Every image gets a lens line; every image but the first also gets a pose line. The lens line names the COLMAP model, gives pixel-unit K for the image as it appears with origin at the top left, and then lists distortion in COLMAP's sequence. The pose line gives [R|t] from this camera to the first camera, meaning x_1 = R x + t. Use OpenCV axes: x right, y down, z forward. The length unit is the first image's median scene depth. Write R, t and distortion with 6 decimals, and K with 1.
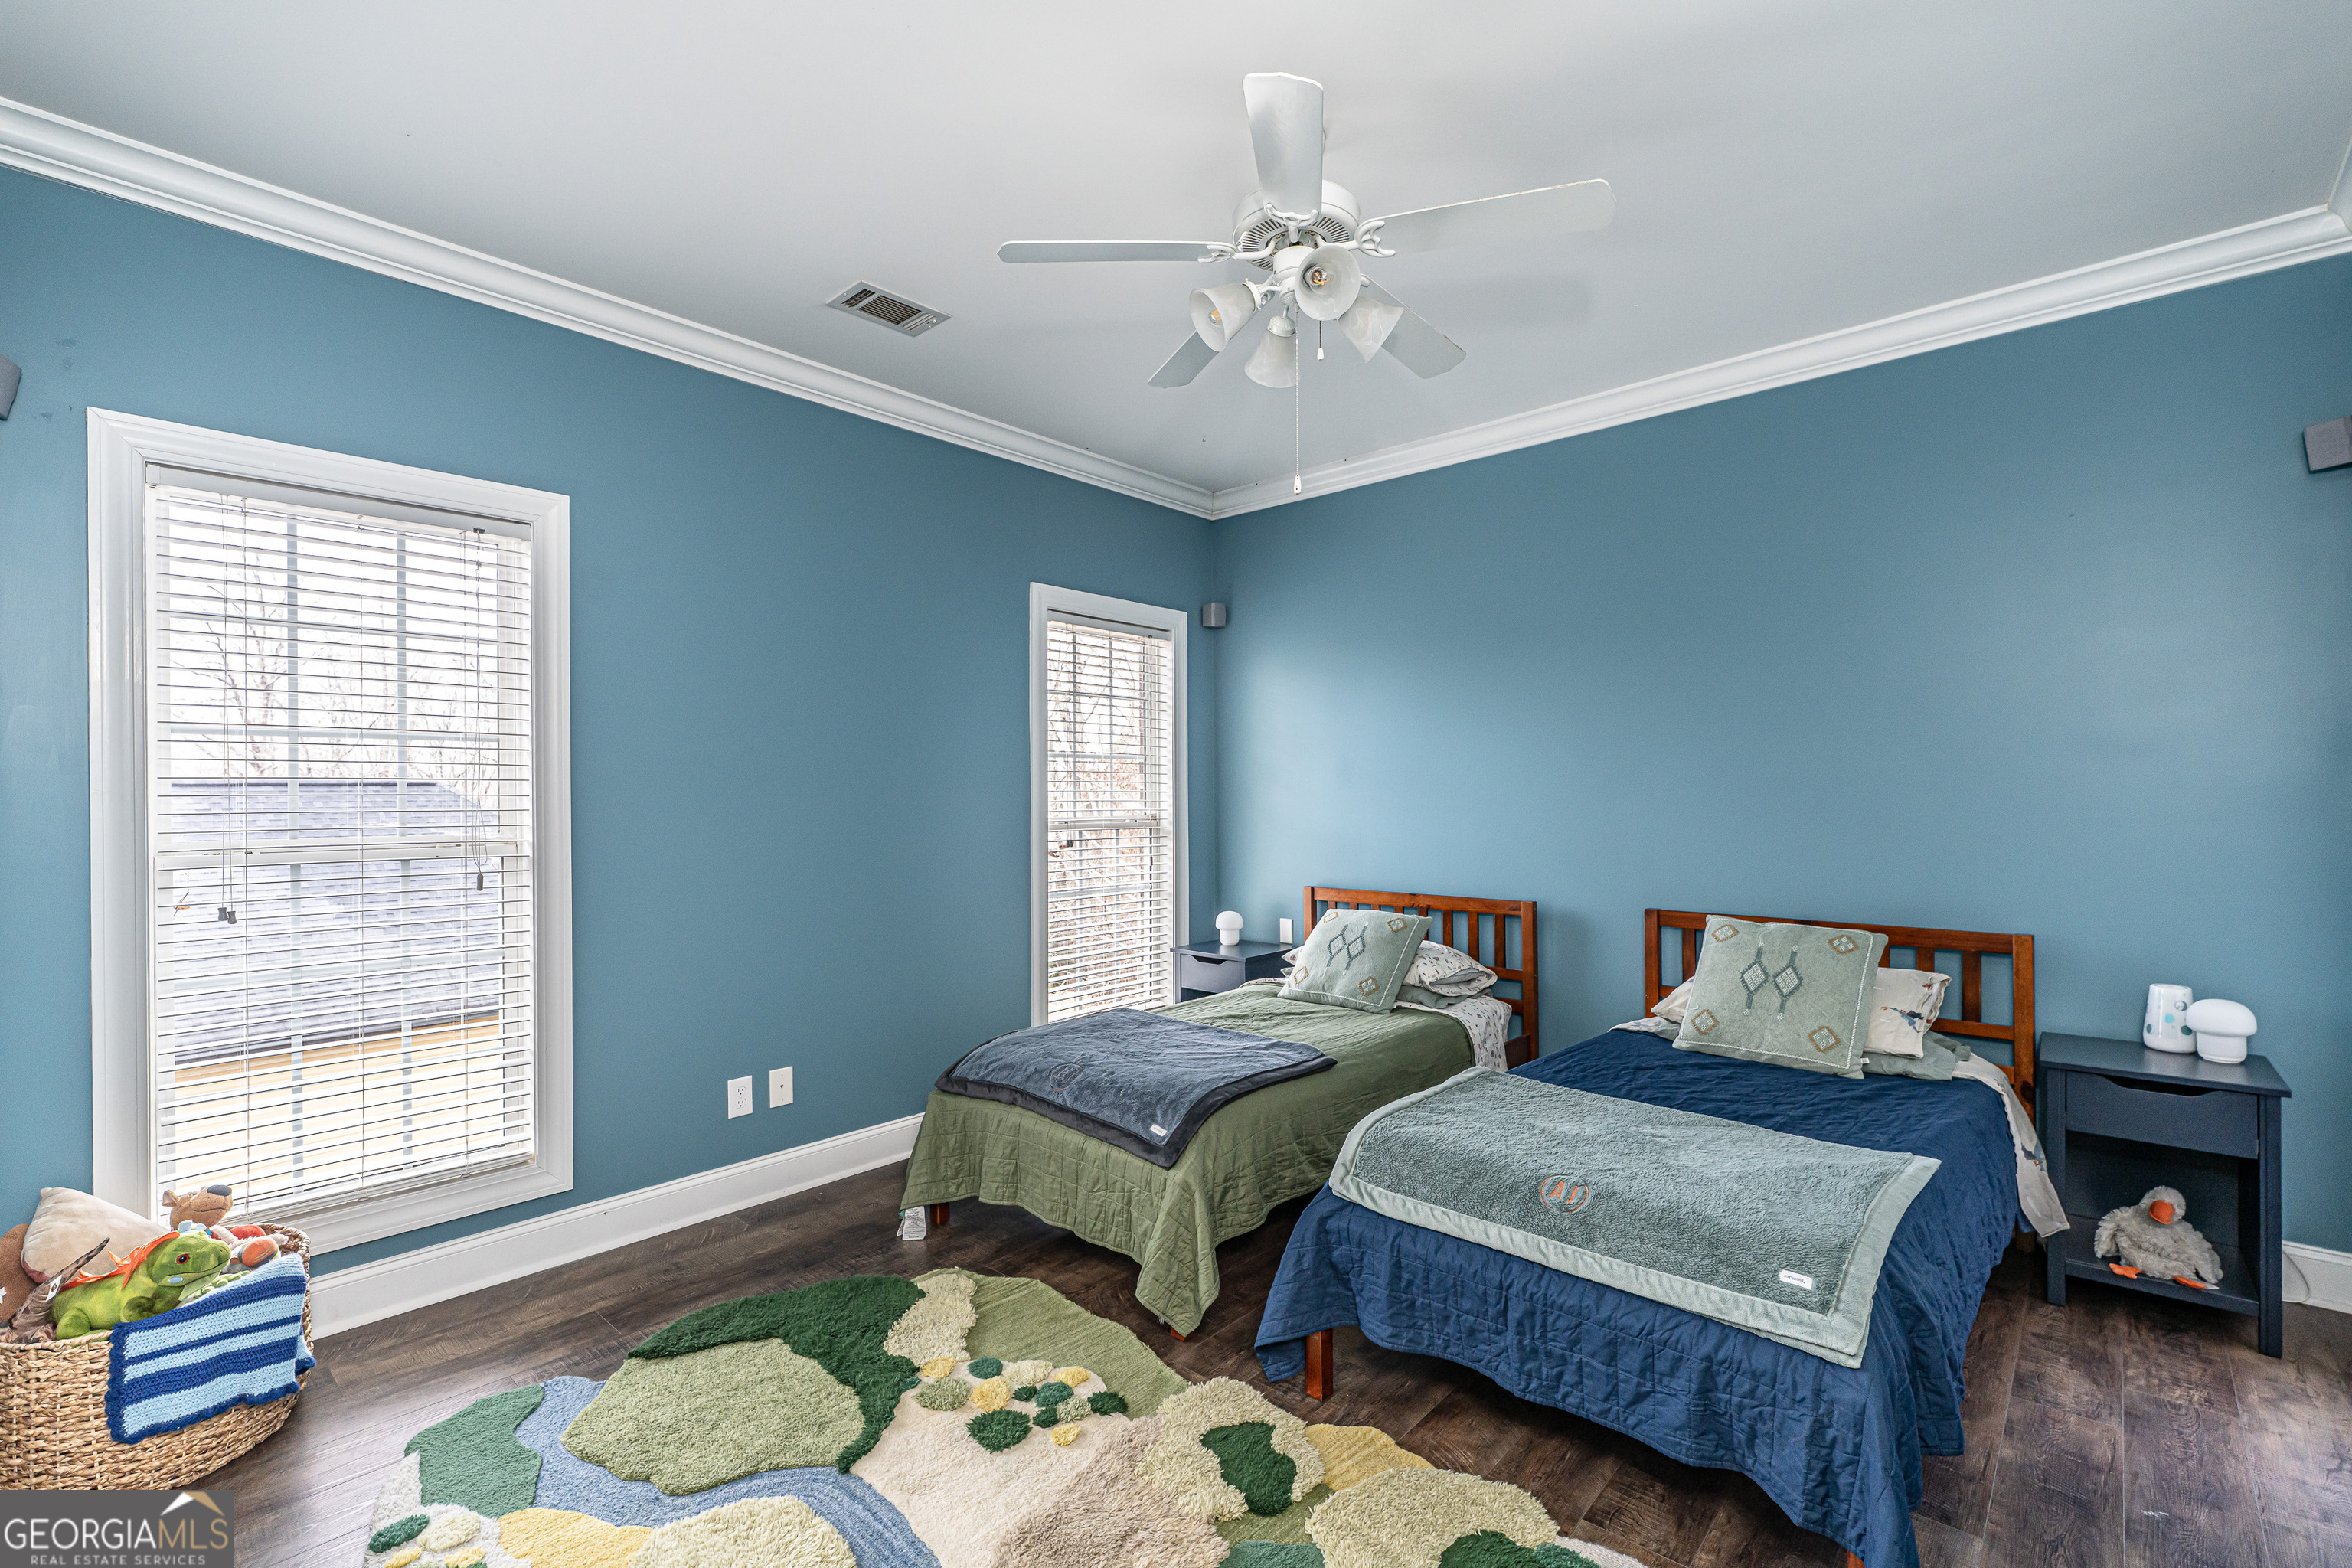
lens RADIAL K [[1058.6, 0, 1167.6], [0, 1058.6, 776.7], [0, 0, 1]] dist [0.001195, -0.000040]
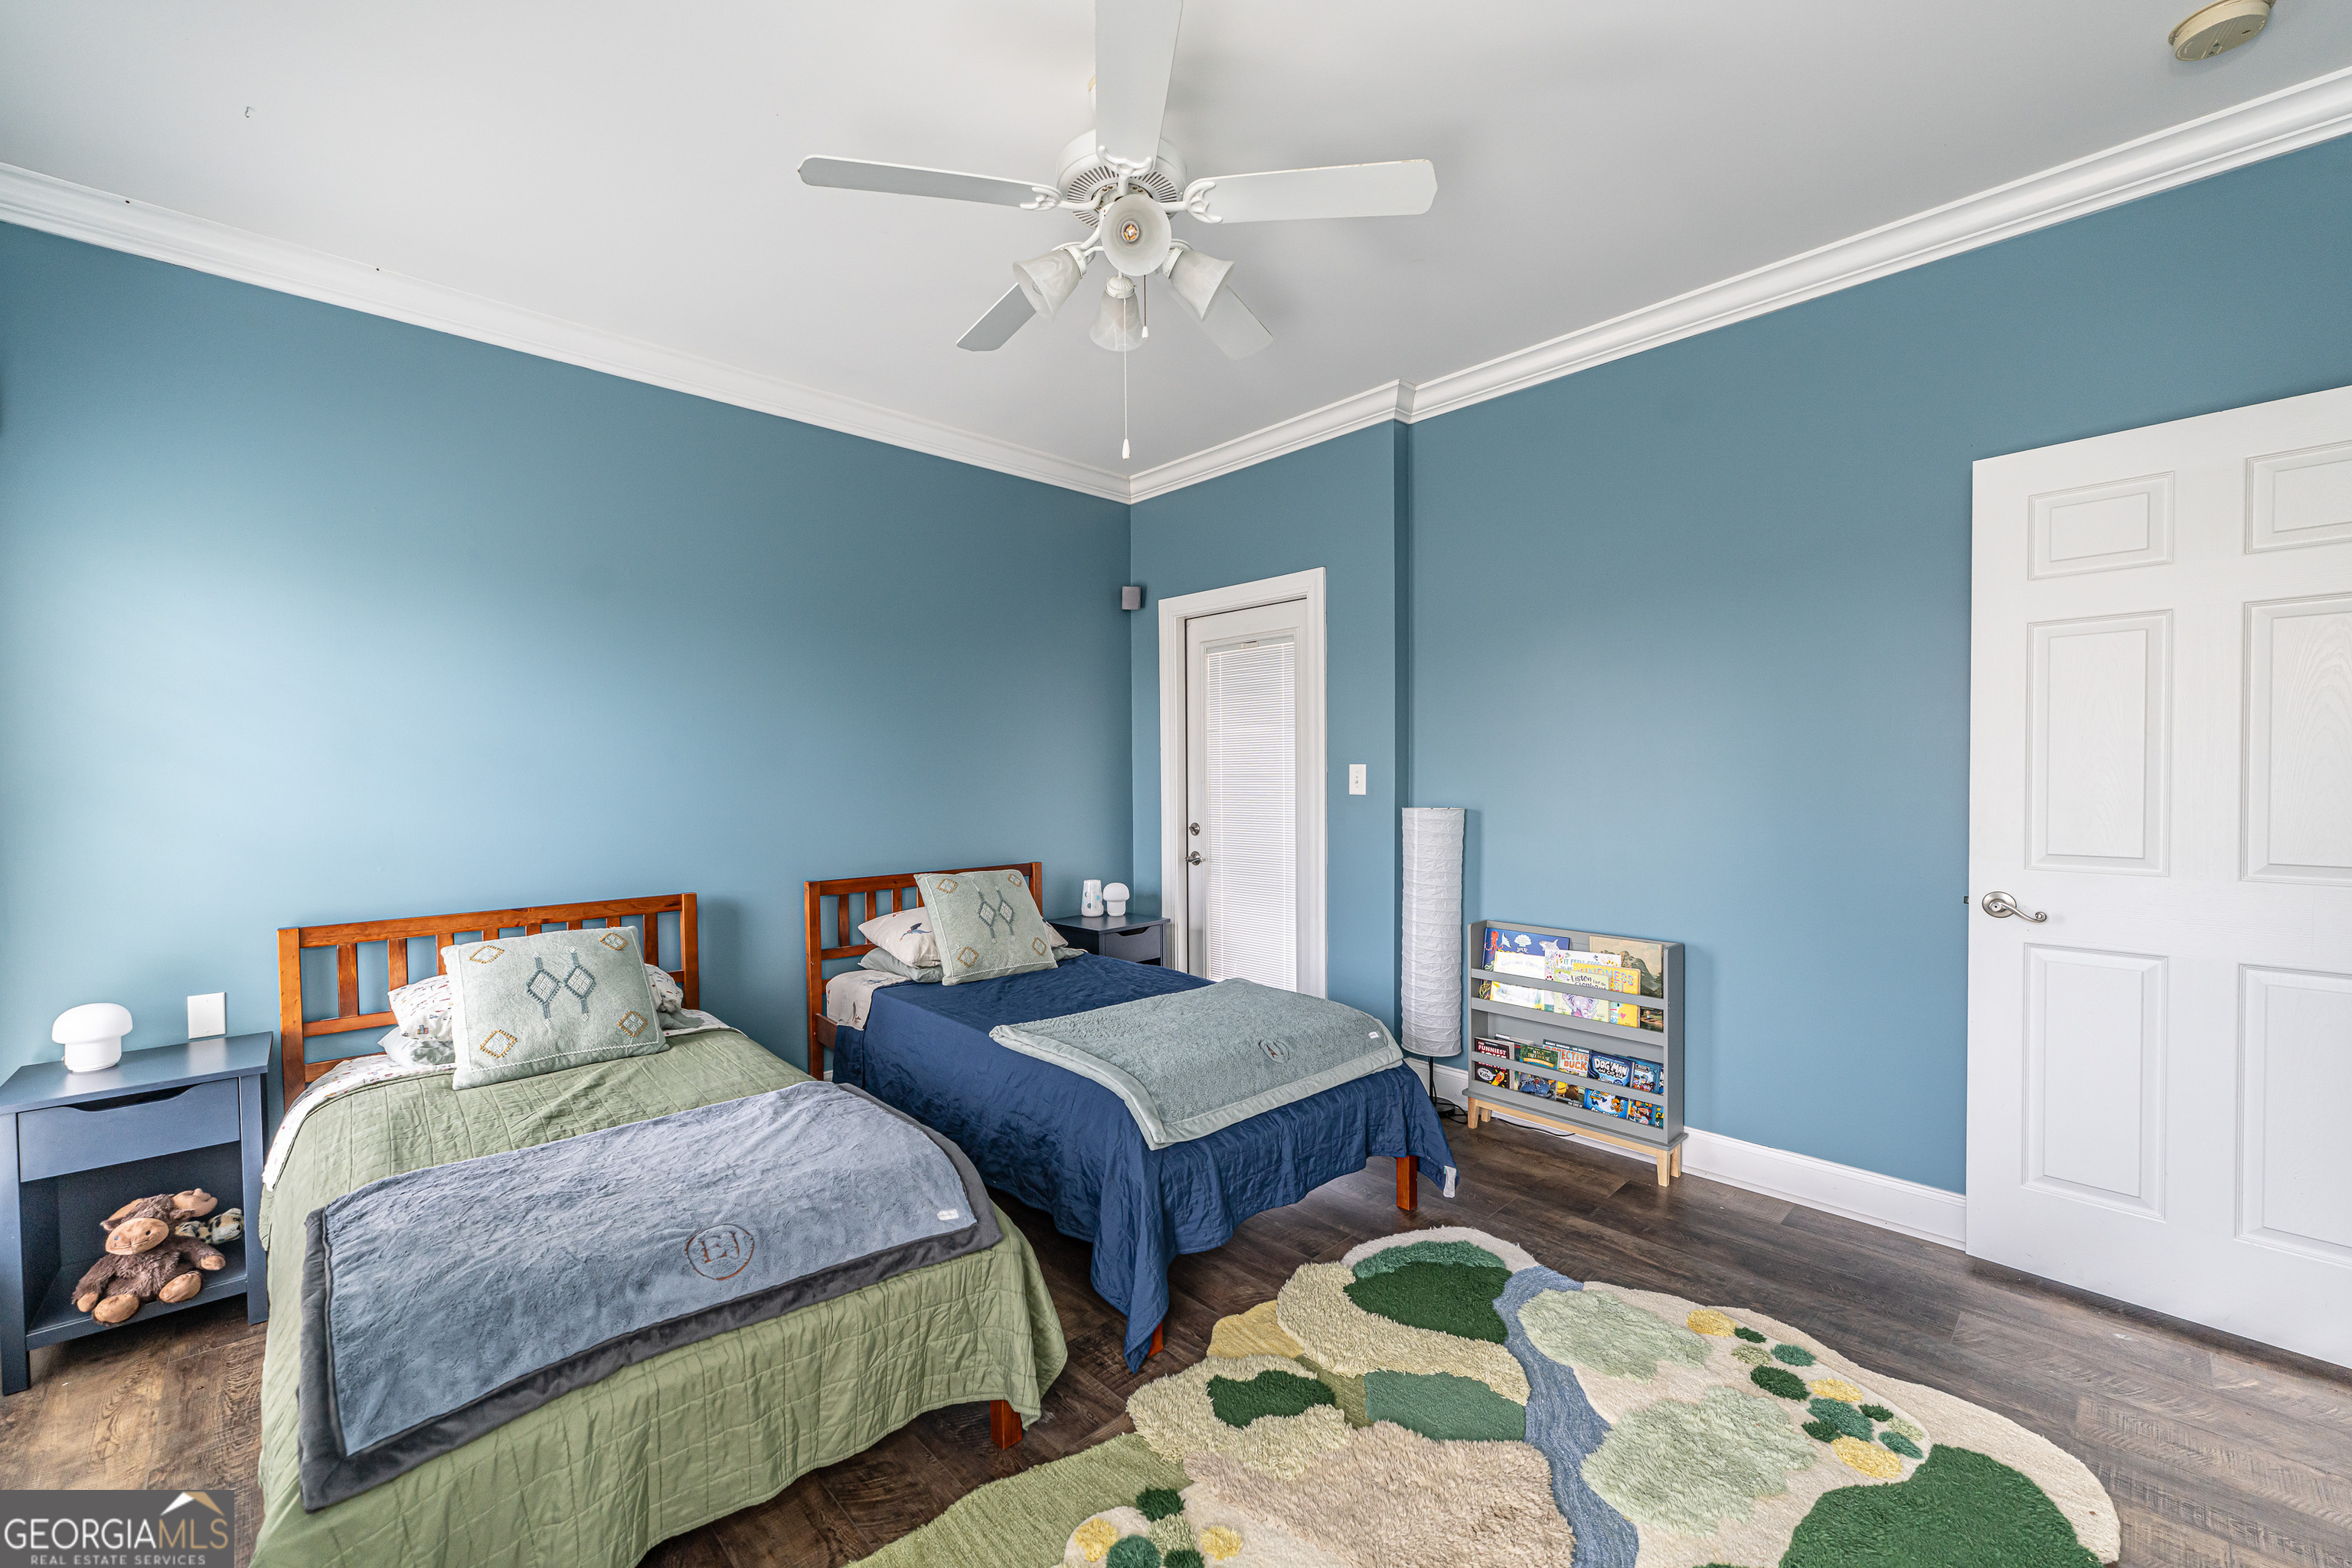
lens RADIAL K [[955.6, 0, 1170.9], [0, 955.6, 792.2], [0, 0, 1]] dist [0.000169, -0.000067]
pose [[0.050683, -0.012160, 0.998641, -0.641706], [-0.004137, 0.999915, 0.012385, 0.029246], [-0.998706, -0.004759, 0.050629, 0.783416]]
